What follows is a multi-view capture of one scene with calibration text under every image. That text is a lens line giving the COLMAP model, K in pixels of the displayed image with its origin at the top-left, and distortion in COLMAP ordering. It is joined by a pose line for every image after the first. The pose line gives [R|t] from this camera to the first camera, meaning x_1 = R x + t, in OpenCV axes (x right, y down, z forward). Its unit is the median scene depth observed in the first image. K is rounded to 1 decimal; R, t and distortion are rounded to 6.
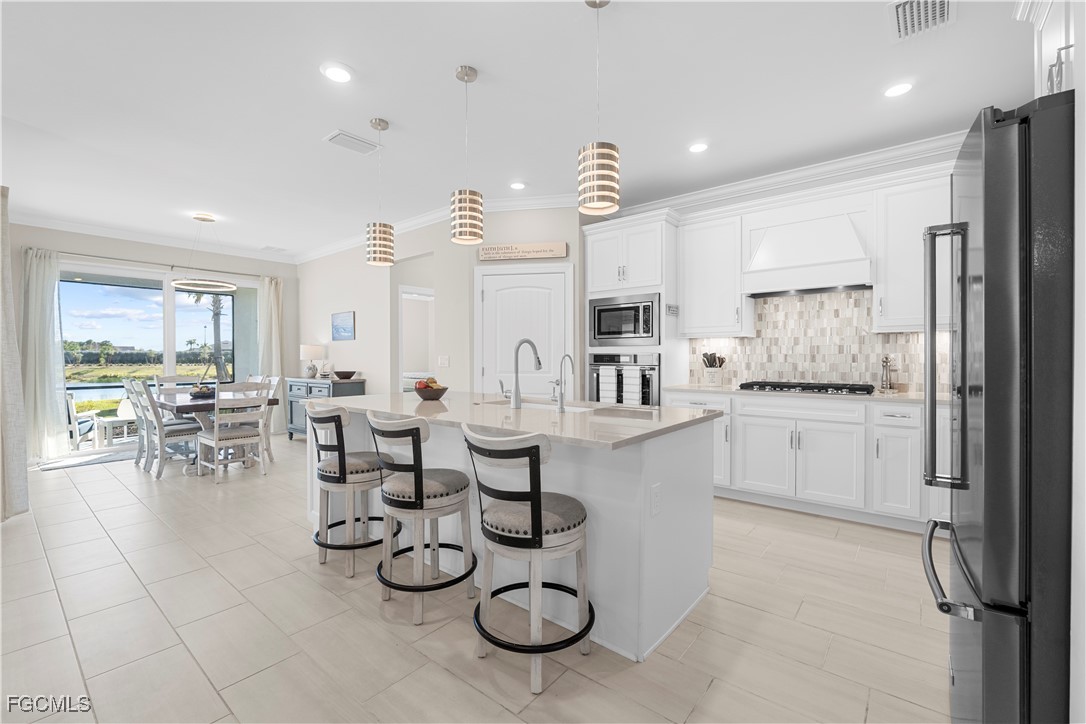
lens RADIAL K [[461.0, 0, 536.2], [0, 461.0, 356.9], [0, 0, 1]] dist [-0.001116, 0.000020]
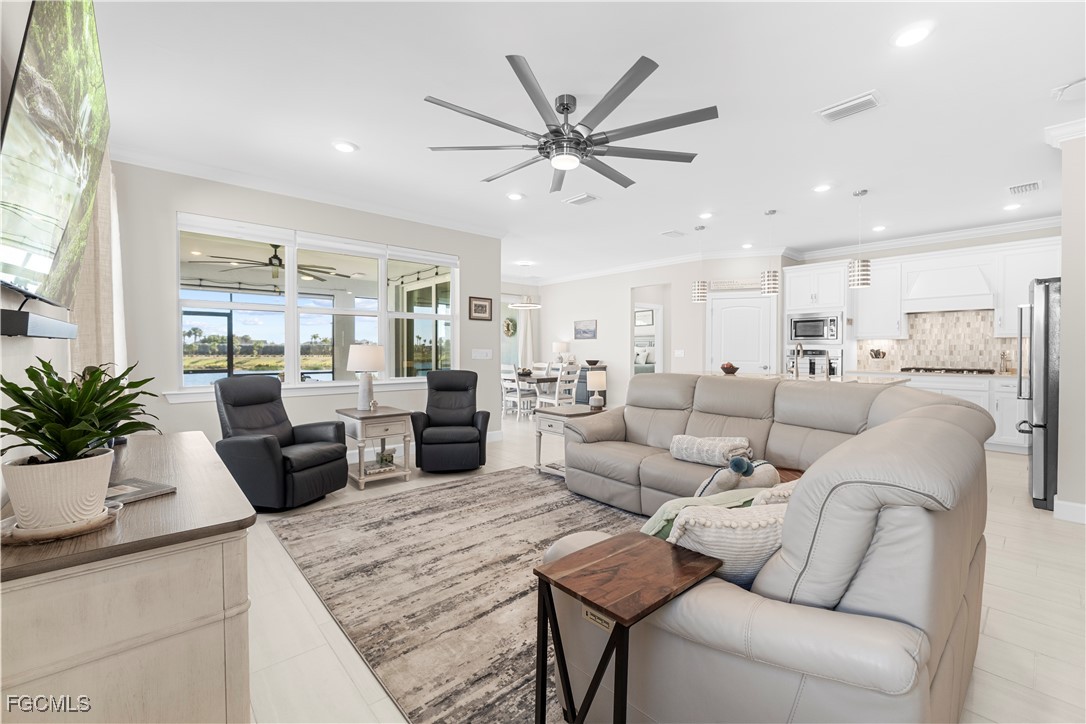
lens RADIAL K [[453.1, 0, 543.0], [0, 453.1, 353.1], [0, 0, 1]] dist [0.000148, 0.000074]
pose [[0.988815, 0.004222, -0.149084, -0.534650], [-0.003226, 0.999971, 0.006924, -0.002605], [0.149109, -0.006366, 0.988800, -0.722827]]
